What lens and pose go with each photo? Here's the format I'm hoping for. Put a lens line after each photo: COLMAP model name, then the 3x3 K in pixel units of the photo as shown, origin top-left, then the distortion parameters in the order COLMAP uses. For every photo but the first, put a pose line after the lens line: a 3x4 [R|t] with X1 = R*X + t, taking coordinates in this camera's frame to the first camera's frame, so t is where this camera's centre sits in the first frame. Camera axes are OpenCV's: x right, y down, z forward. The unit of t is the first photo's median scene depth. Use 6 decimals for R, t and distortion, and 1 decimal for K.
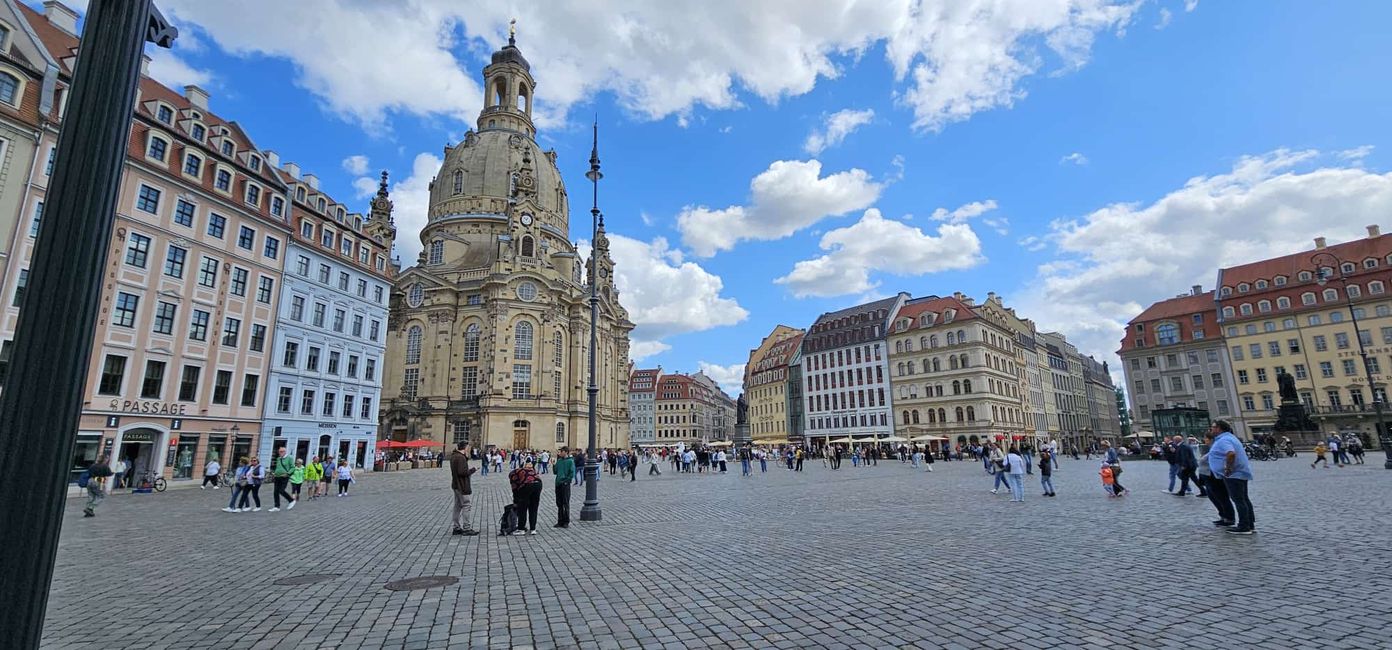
lens RADIAL K [[561.8, 0, 696.0], [0, 561.8, 325.0], [0, 0, 1]] dist [-0.001768, -0.000250]
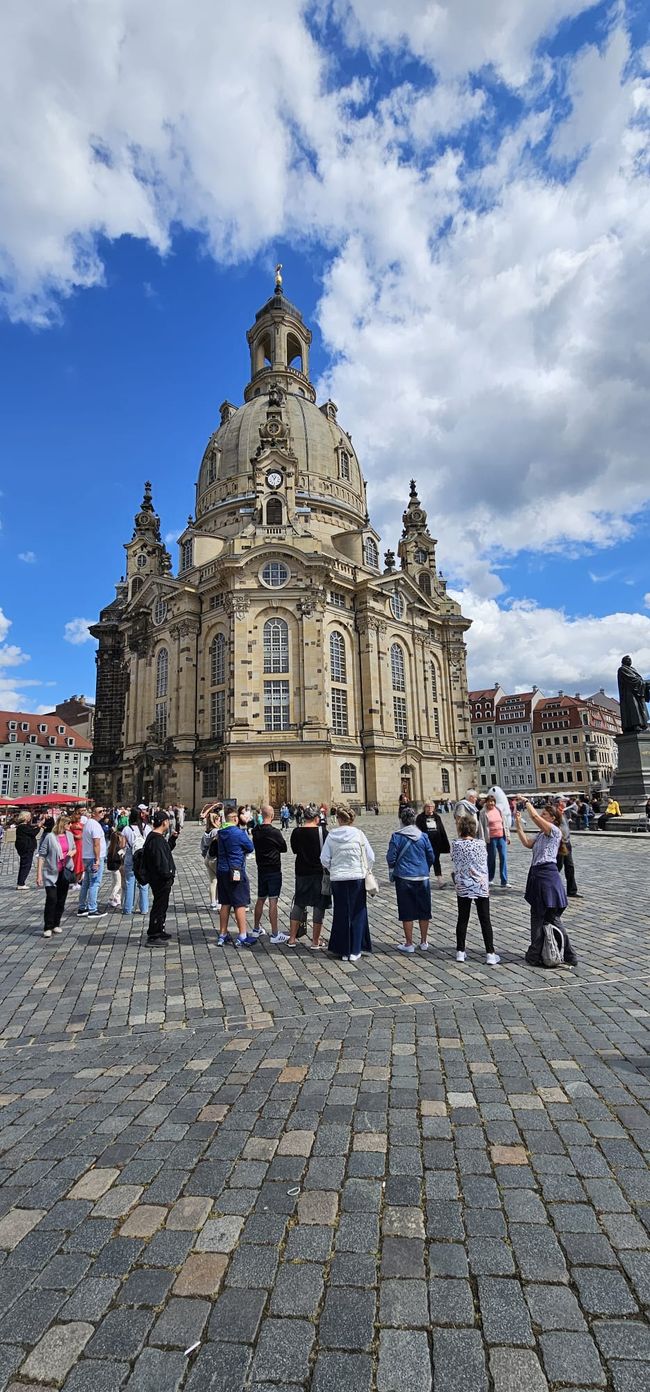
lens RADIAL K [[561.8, 0, 325.0], [0, 561.8, 696.0], [0, 0, 1]] dist [-0.001768, -0.000250]
pose [[0.883725, -0.098094, -0.457611, 0.051176], [0.114122, 0.993439, 0.007433, 0.087603], [0.453880, -0.058792, 0.889121, 0.405267]]
